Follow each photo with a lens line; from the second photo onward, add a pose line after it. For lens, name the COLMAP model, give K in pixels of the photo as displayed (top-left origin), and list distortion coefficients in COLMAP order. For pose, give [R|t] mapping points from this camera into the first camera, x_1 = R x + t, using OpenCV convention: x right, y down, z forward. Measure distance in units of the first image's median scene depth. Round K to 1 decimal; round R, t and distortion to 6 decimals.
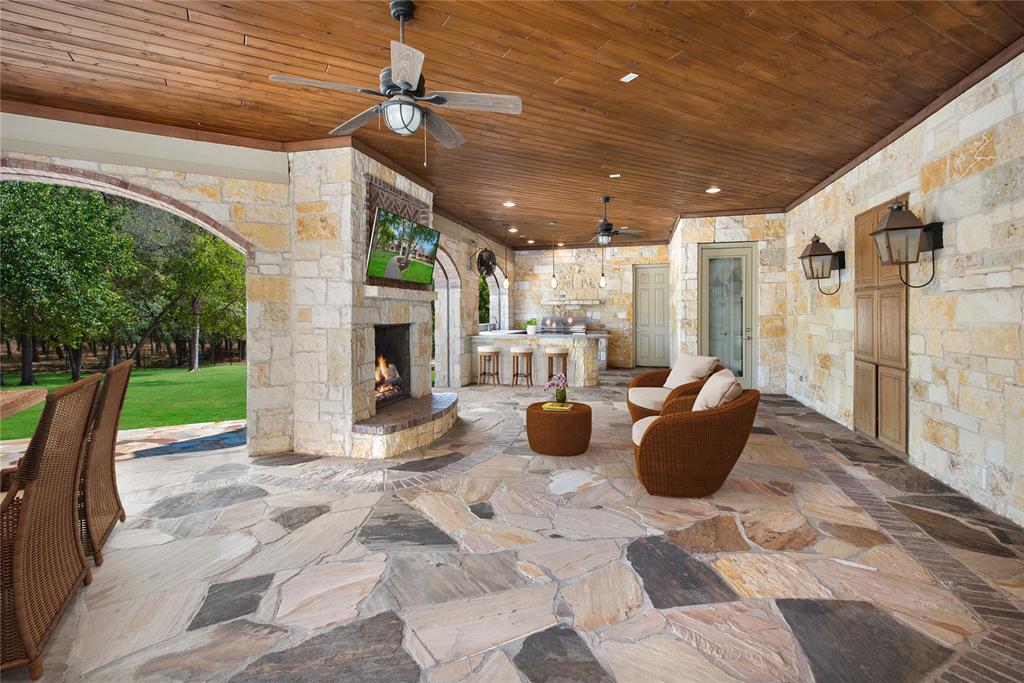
lens RADIAL K [[466.2, 0, 513.1], [0, 466.2, 316.0], [0, 0, 1]] dist [-0.002042, -0.000629]
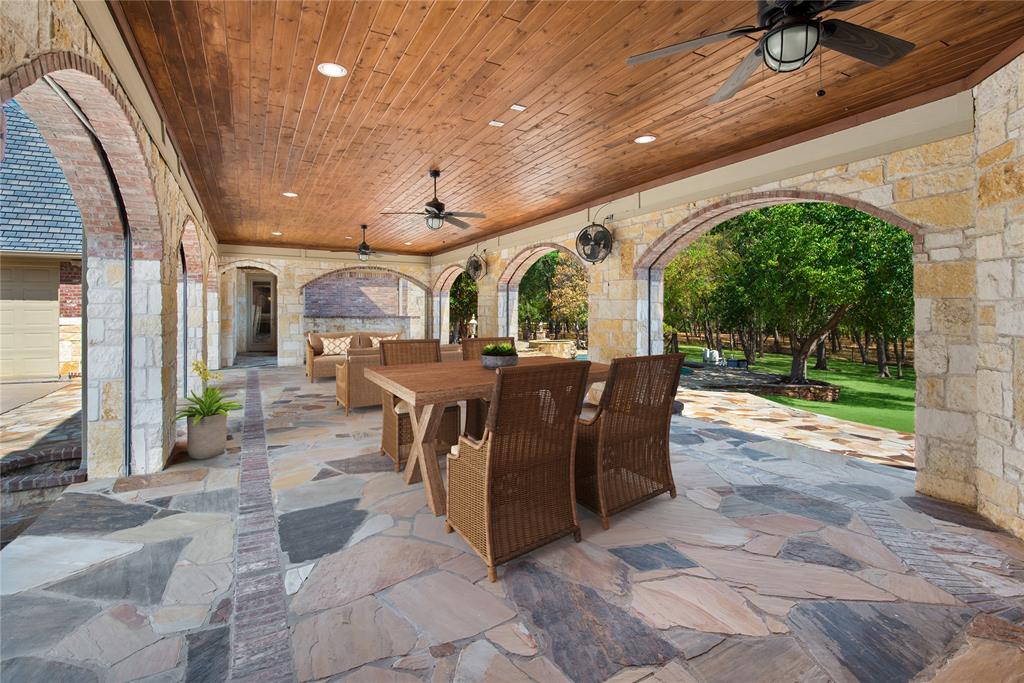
lens RADIAL K [[481.9, 0, 489.4], [0, 481.9, 308.0], [0, 0, 1]] dist [-0.001292, 0.000227]
pose [[-0.047597, -0.006512, -0.998845, 0.339933], [-0.008672, 0.999944, -0.006106, -0.002088], [0.998829, 0.008372, -0.047651, 0.350780]]
